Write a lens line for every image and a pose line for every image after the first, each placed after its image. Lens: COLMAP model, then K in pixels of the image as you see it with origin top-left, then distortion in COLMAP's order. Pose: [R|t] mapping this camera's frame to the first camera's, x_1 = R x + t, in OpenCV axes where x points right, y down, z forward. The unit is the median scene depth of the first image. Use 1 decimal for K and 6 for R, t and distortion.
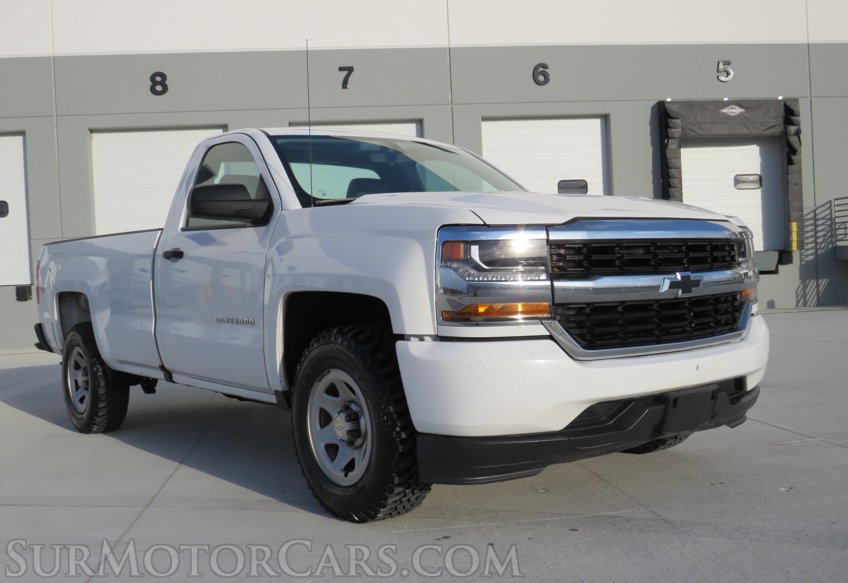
lens RADIAL K [[891.6, 0, 424.4], [0, 891.6, 290.8], [0, 0, 1]] dist [-0.053966, 0.023647]
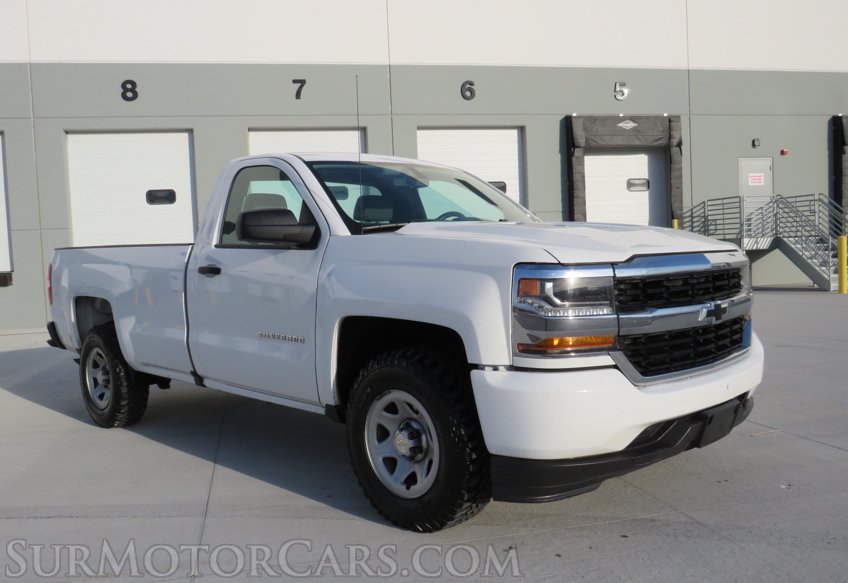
lens RADIAL K [[755.5, 0, 423.5], [0, 755.5, 292.0], [0, 0, 1]] dist [-0.035707, -0.000784]
pose [[0.994490, -0.001792, 0.104819, -0.035327], [-0.001505, 0.999507, 0.031375, -0.012649], [-0.104824, -0.031360, 0.993996, 0.020886]]
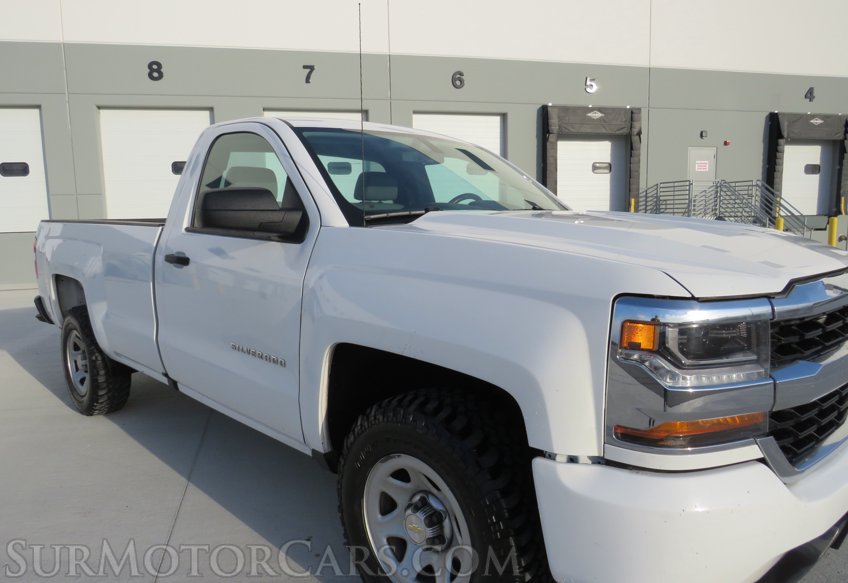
lens RADIAL K [[602.5, 0, 422.1], [0, 602.5, 291.9], [0, 0, 1]] dist [-0.041289, 0.027654]
pose [[0.992110, 0.012439, 0.124753, -0.033526], [-0.025095, 0.994631, 0.100399, -0.021667], [-0.122835, -0.102738, 0.987095, 0.110699]]
